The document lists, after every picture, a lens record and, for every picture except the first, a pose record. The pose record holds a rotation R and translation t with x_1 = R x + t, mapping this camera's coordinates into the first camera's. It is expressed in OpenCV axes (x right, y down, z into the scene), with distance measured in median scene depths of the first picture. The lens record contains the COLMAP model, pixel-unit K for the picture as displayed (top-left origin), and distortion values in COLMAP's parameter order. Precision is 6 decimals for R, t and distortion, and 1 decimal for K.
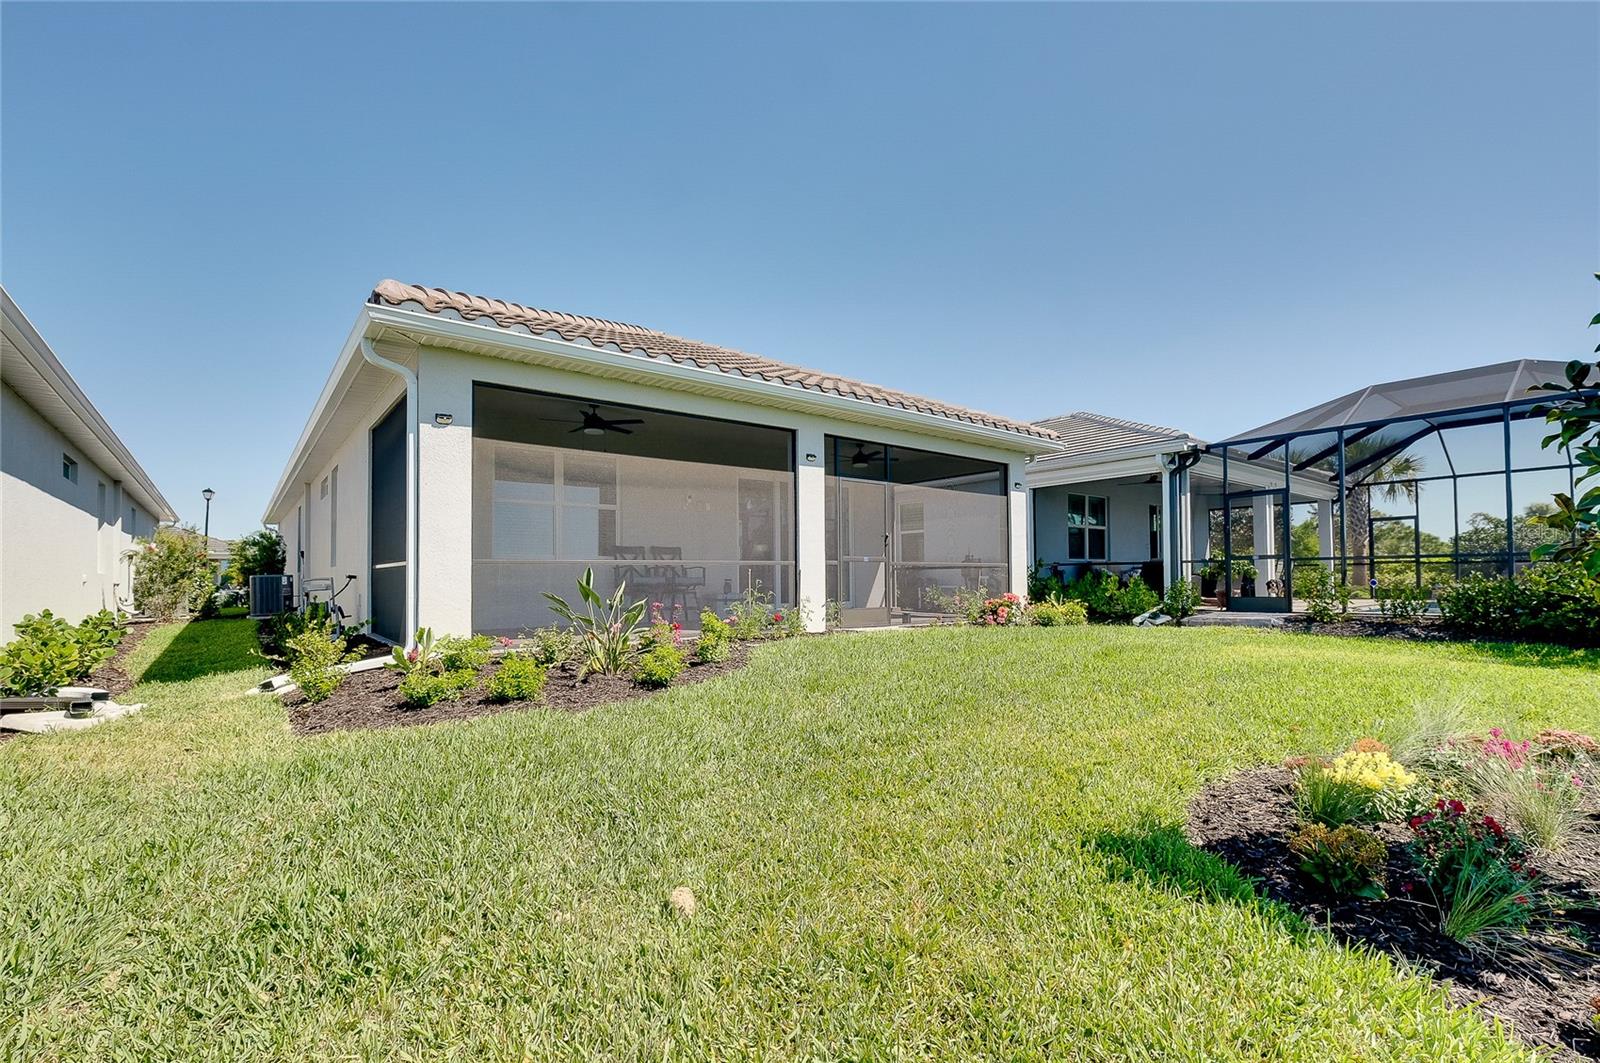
lens RADIAL K [[702.1, 0, 799.5], [0, 702.1, 558.5], [0, 0, 1]] dist [0.000381, 0.000320]
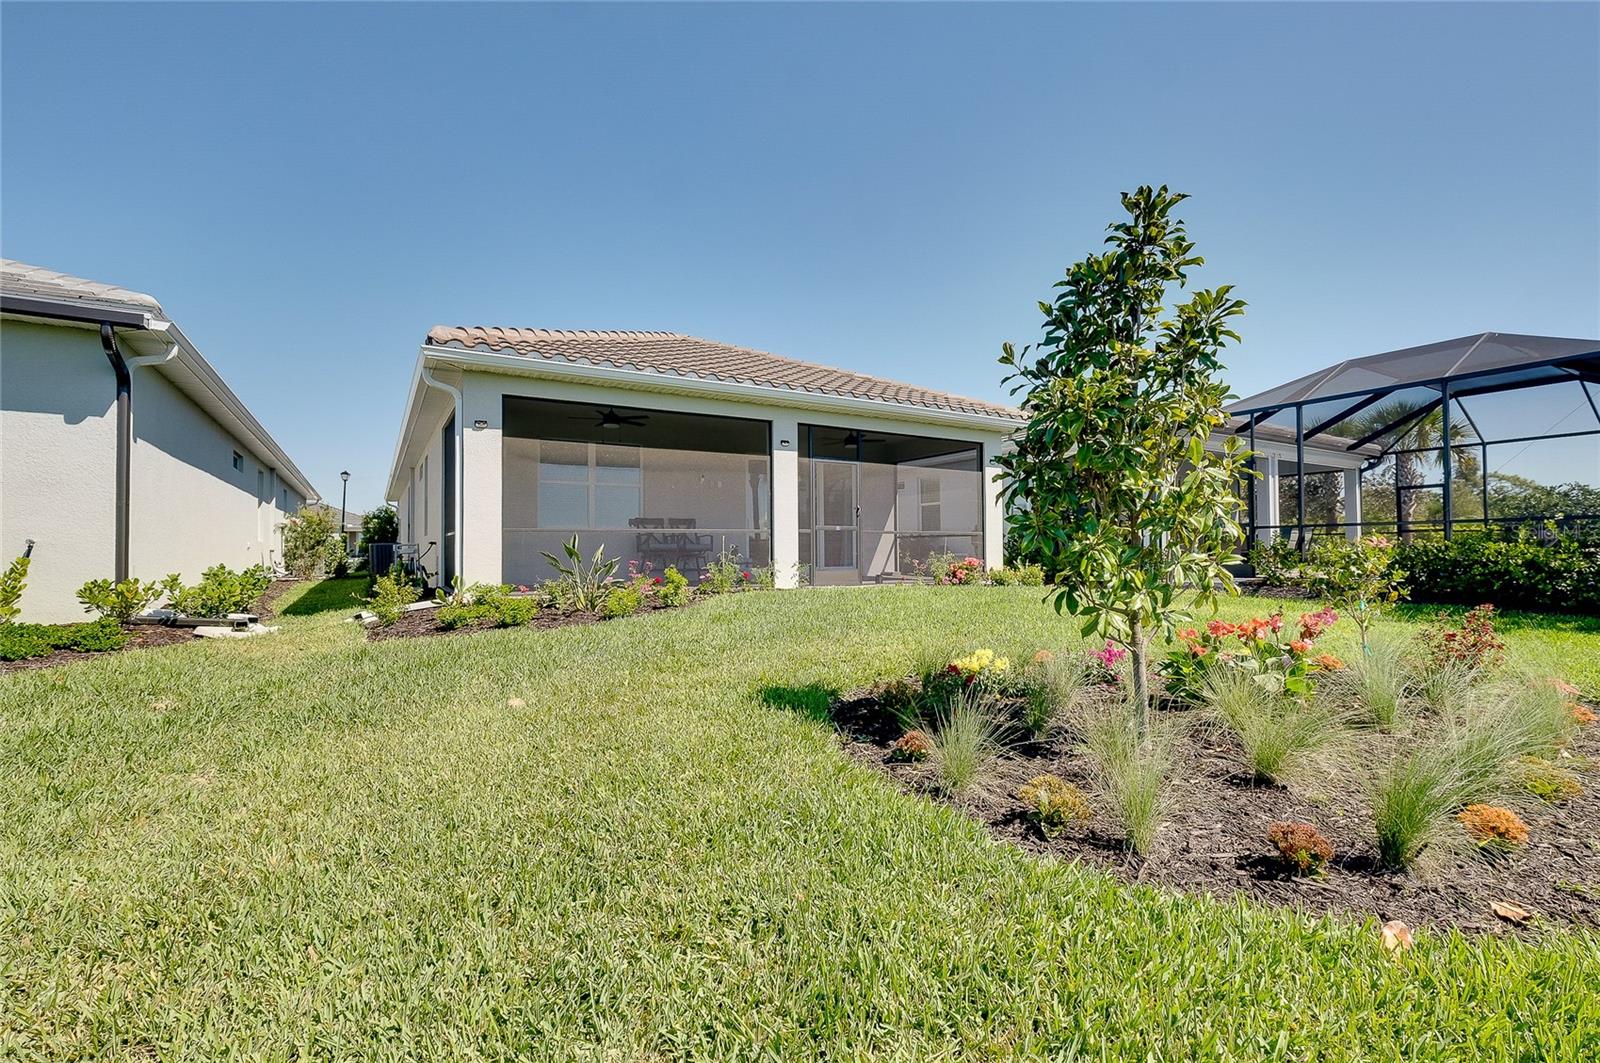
lens RADIAL K [[701.6, 0, 804.3], [0, 701.6, 530.3], [0, 0, 1]] dist [-0.000455, 0.000298]
pose [[0.991634, -0.002752, -0.129052, 0.203158], [0.002724, 0.999996, -0.000395, 0.005655], [0.129053, 0.000040, 0.991638, -0.184999]]
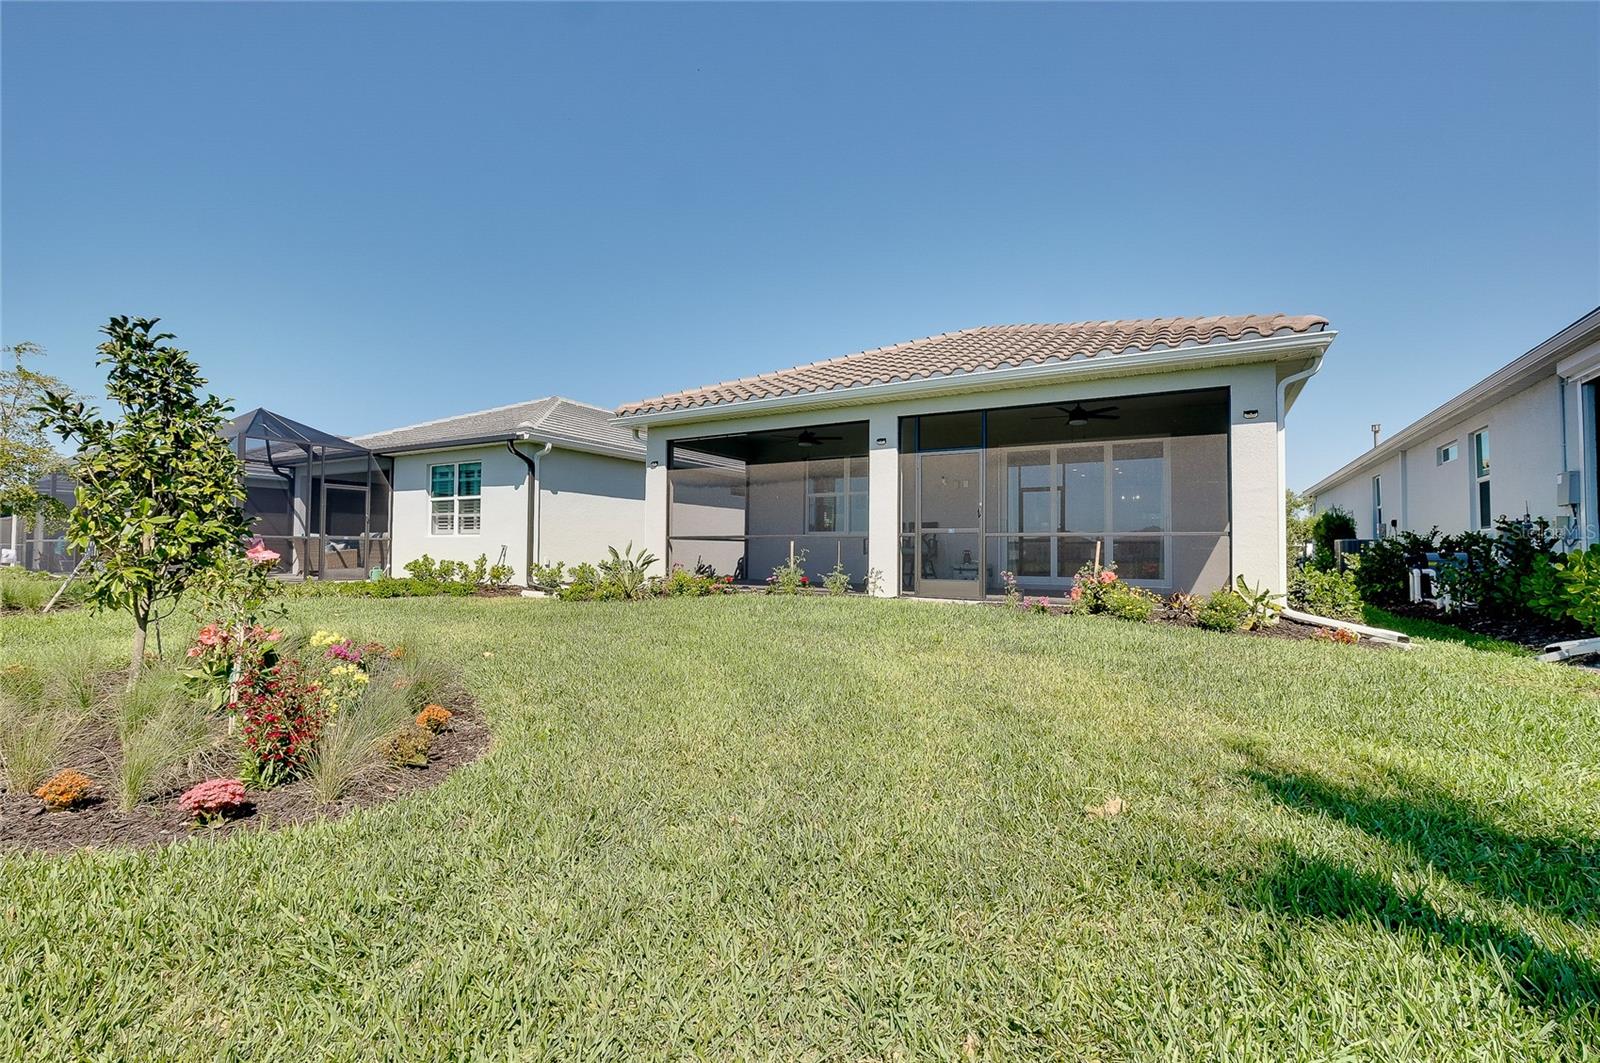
lens RADIAL K [[701.6, 0, 804.3], [0, 701.6, 530.3], [0, 0, 1]] dist [-0.000455, 0.000298]
pose [[0.359330, -0.018369, -0.933030, 1.013946], [0.012631, 0.999810, -0.014819, 0.013319], [0.933125, -0.006460, 0.359494, 0.479004]]
